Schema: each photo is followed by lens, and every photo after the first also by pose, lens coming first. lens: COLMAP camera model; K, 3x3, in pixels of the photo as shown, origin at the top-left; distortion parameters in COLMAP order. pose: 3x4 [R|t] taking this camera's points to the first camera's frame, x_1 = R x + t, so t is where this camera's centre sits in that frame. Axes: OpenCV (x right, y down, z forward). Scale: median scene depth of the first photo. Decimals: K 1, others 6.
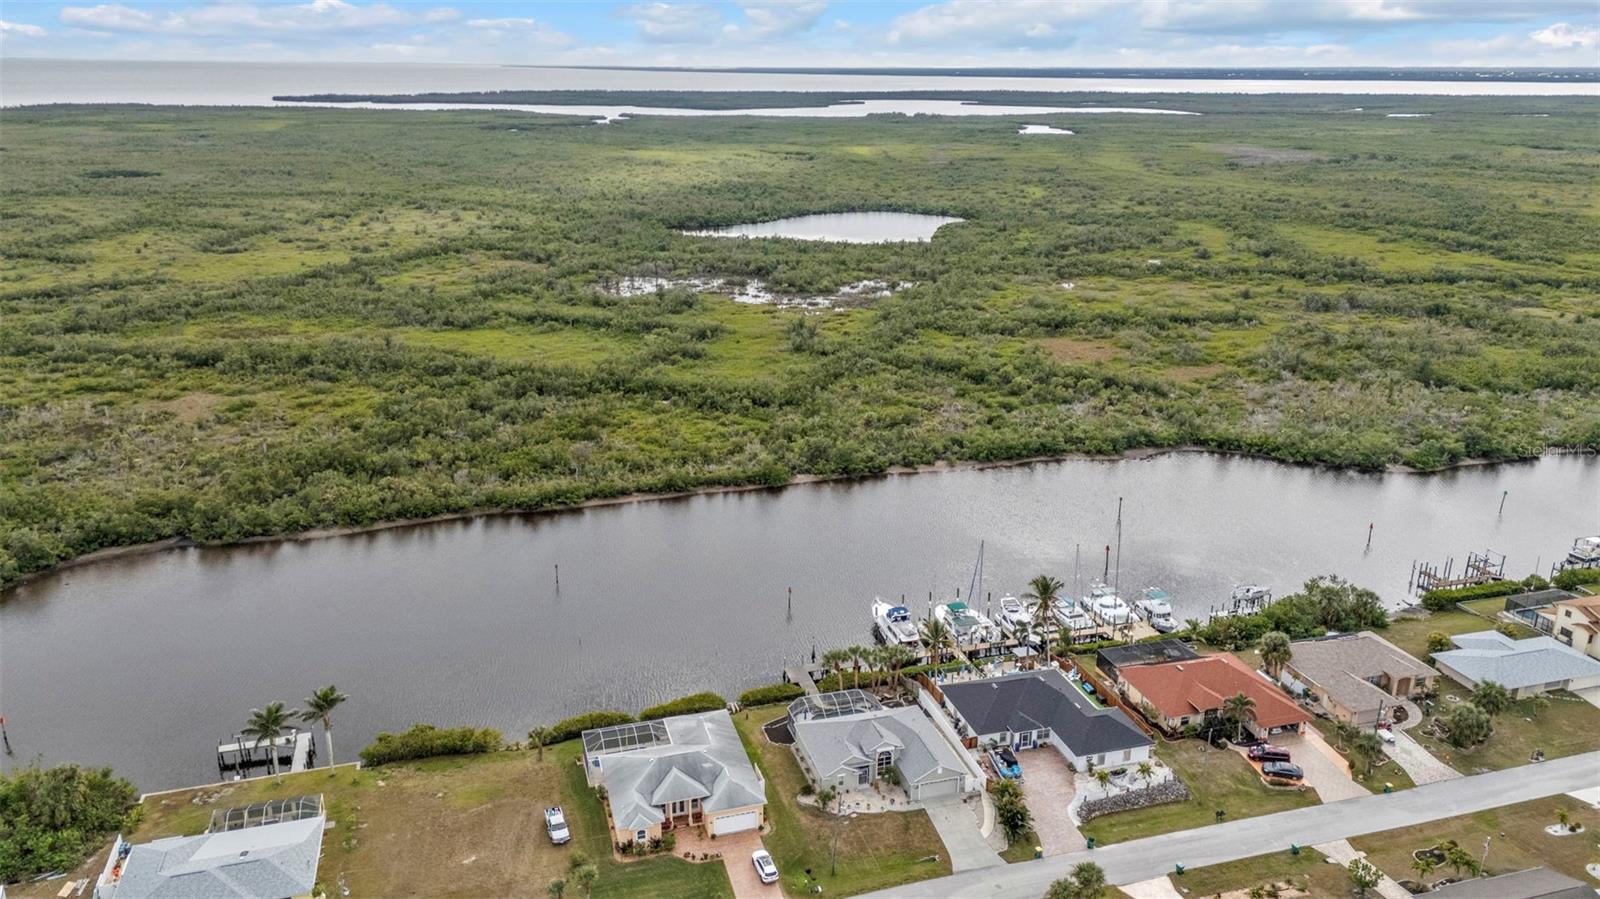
lens RADIAL K [[1162.8, 0, 800.0], [0, 1162.8, 449.5], [0, 0, 1]] dist [0.088808, -0.090171]
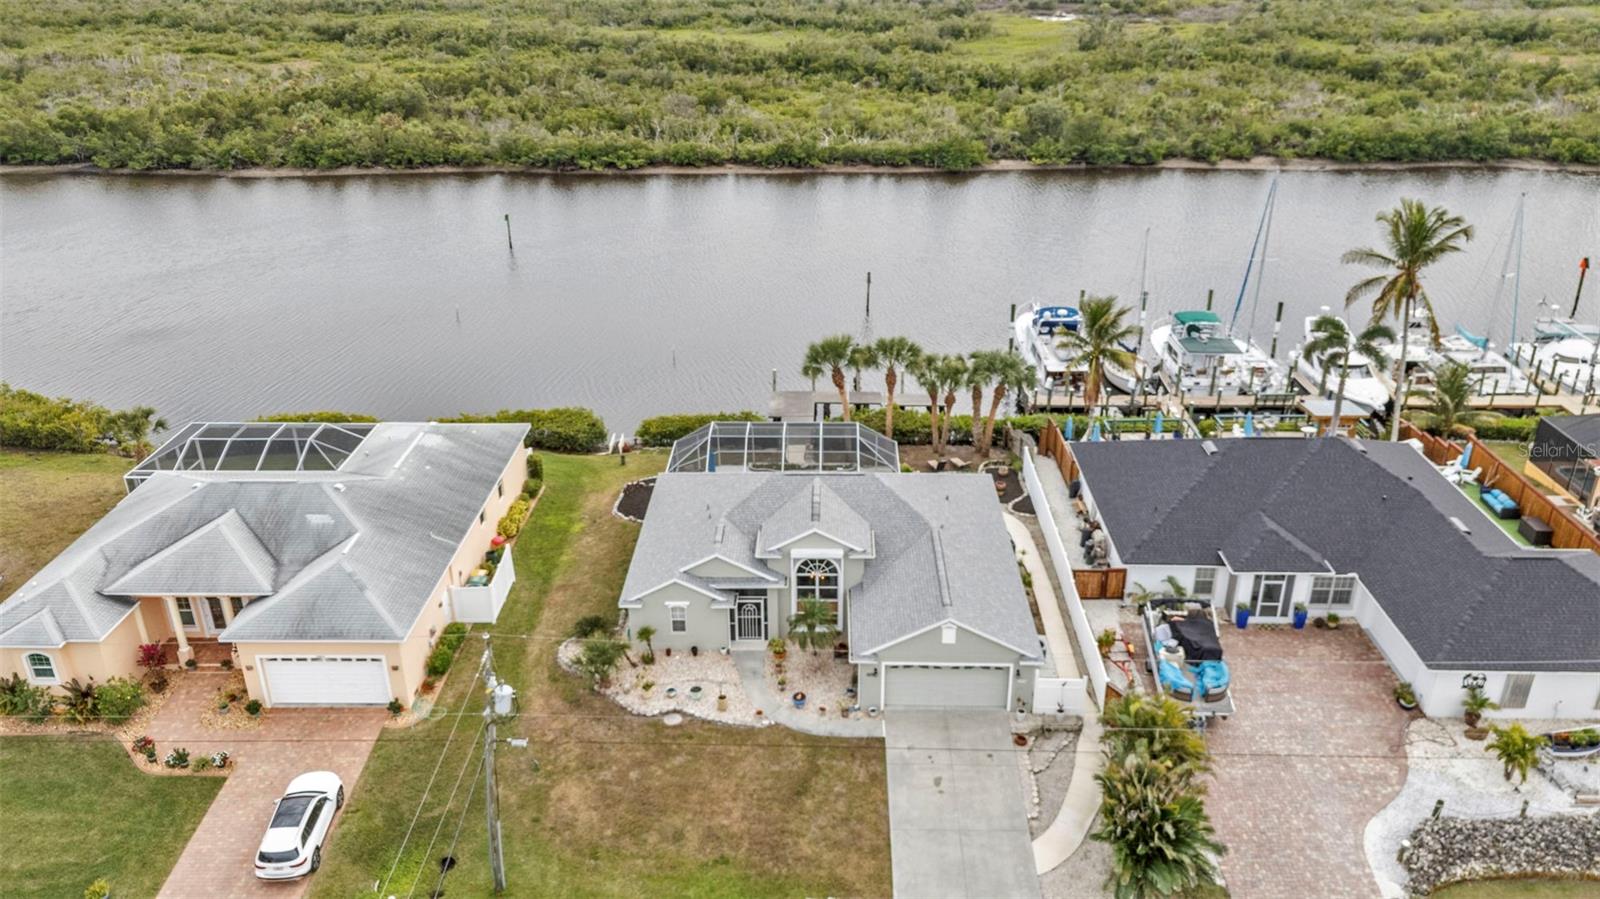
lens RADIAL K [[1162.8, 0, 800.0], [0, 1162.8, 449.5], [0, 0, 1]] dist [0.088808, -0.090171]
pose [[0.951040, 0.118338, -0.285514, 0.090492], [-0.083055, 0.987669, 0.132709, 0.099881], [0.297698, -0.102499, 0.949142, 0.373021]]
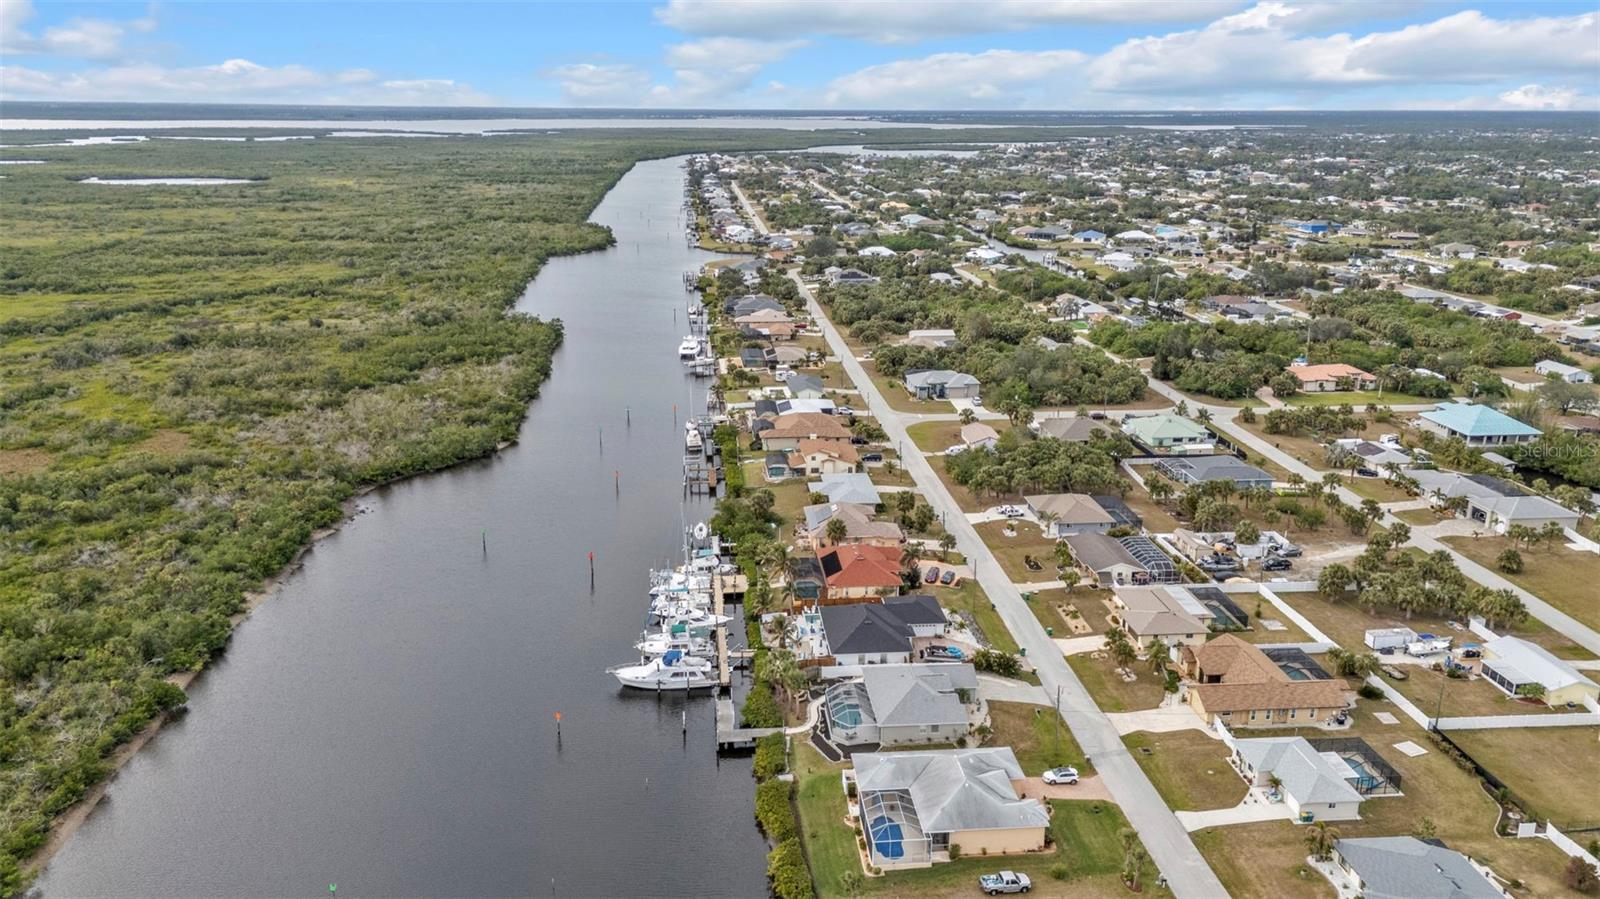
lens RADIAL K [[1171.7, 0, 796.6], [0, 1171.7, 431.7], [0, 0, 1]] dist [0.044343, -0.006838]
pose [[0.191177, -0.264944, 0.945122, -0.560226], [0.301245, 0.932251, 0.200400, -0.146364], [-0.934186, 0.246402, 0.258038, 0.429297]]
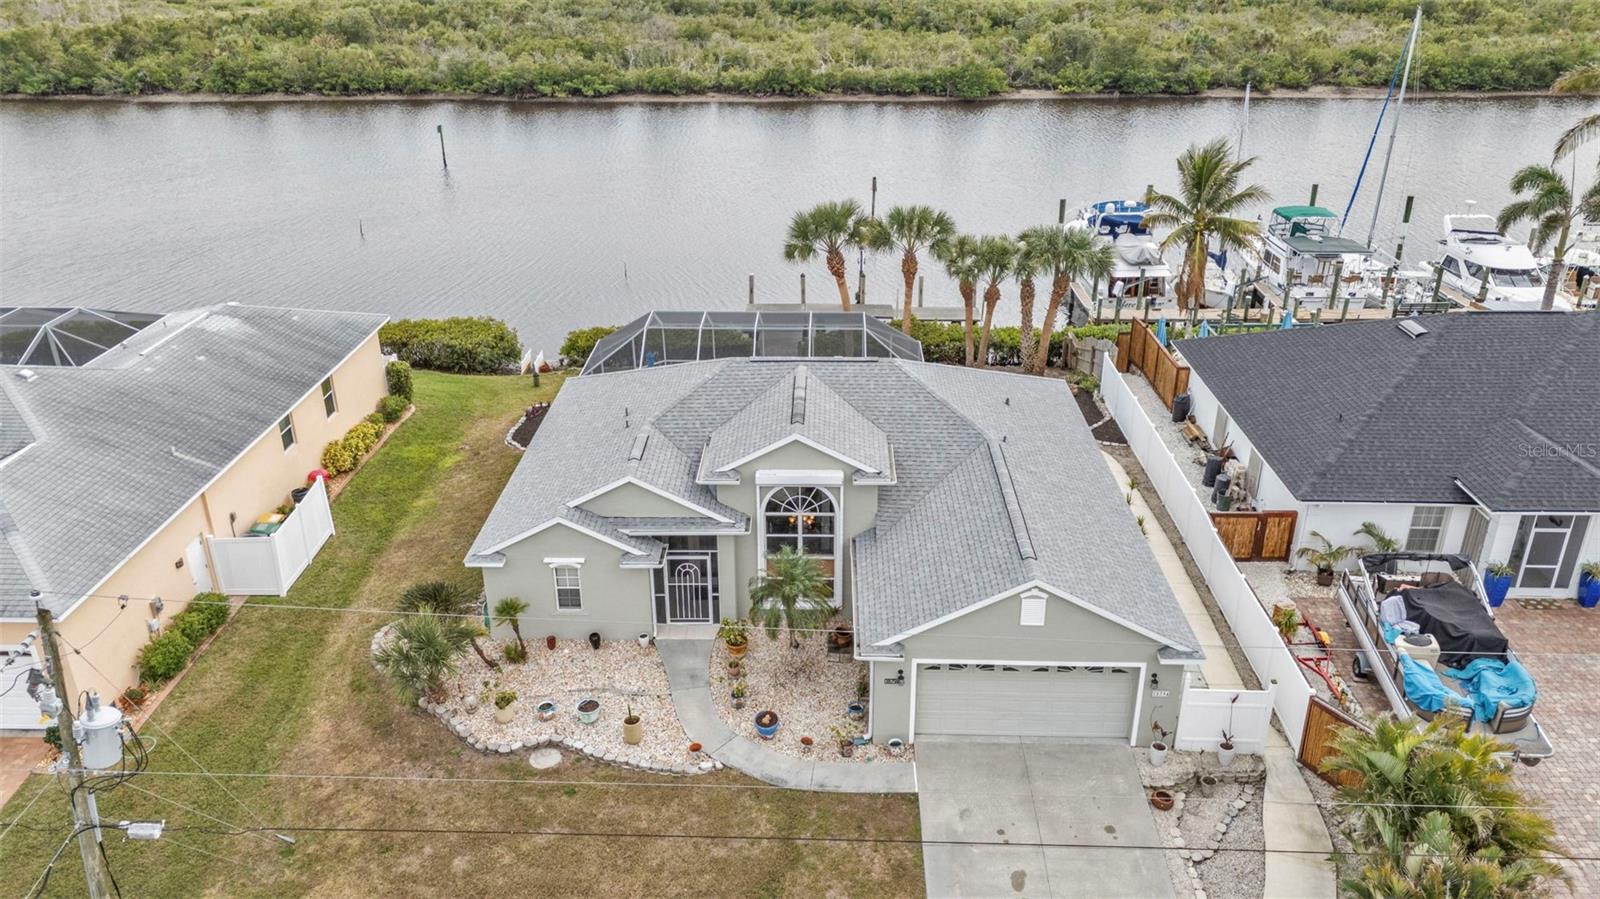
lens RADIAL K [[1171.7, 0, 796.6], [0, 1171.7, 431.7], [0, 0, 1]] dist [0.044343, -0.006838]
pose [[0.950485, 0.115728, -0.288419, 0.072789], [-0.085116, 0.989531, 0.116549, 0.124271], [0.298888, -0.086229, 0.950384, 0.445194]]
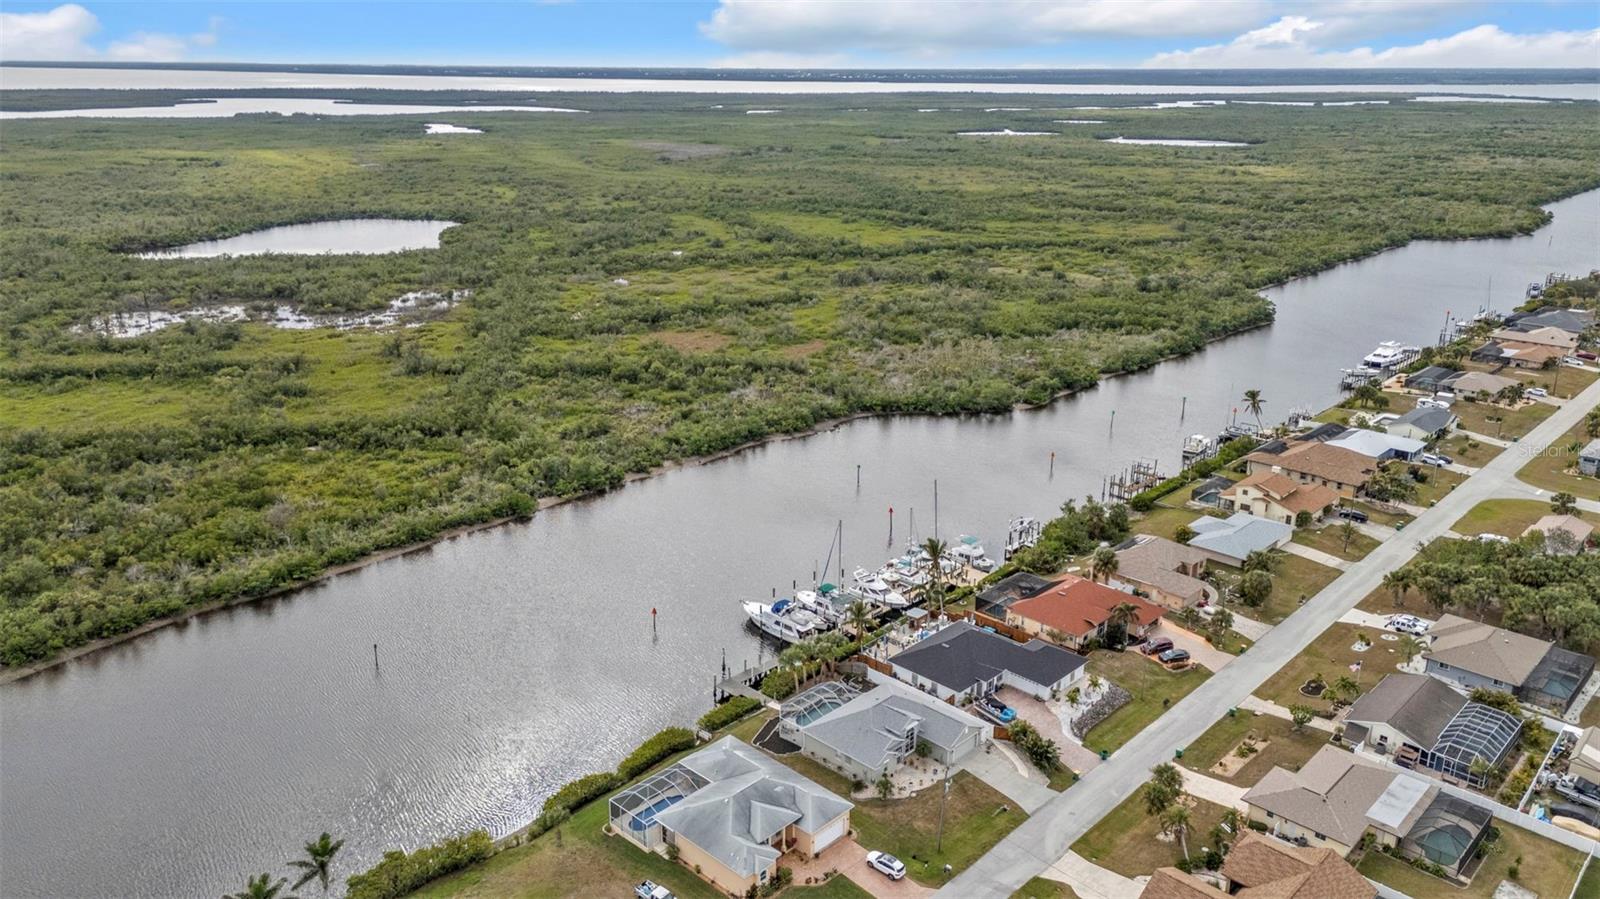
lens RADIAL K [[1162.8, 0, 800.0], [0, 1162.8, 449.5], [0, 0, 1]] dist [0.088808, -0.090171]
pose [[0.869793, -0.154543, 0.468589, -0.254945], [0.153824, 0.987285, 0.040083, -0.023395], [-0.468826, 0.037216, 0.882506, 0.068179]]
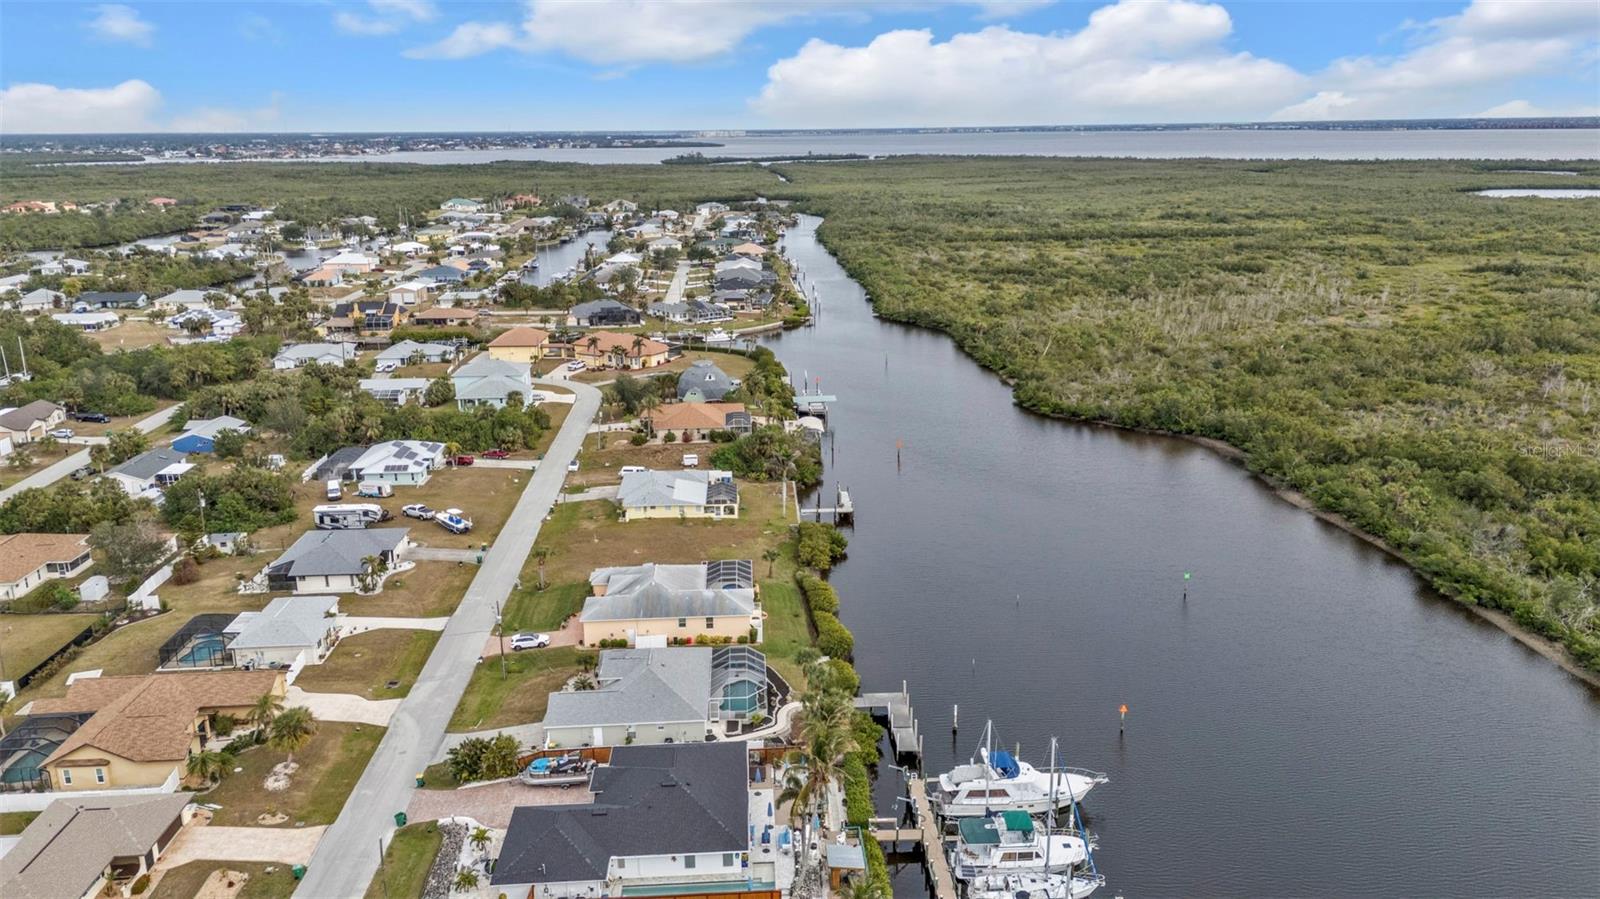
lens RADIAL K [[1162.8, 0, 800.0], [0, 1162.8, 449.5], [0, 0, 1]] dist [0.088808, -0.090171]
pose [[-0.233692, 0.256668, -0.937822, 0.455793], [-0.297400, 0.899433, 0.320270, -0.121659], [0.925711, 0.353753, -0.133857, 0.663267]]
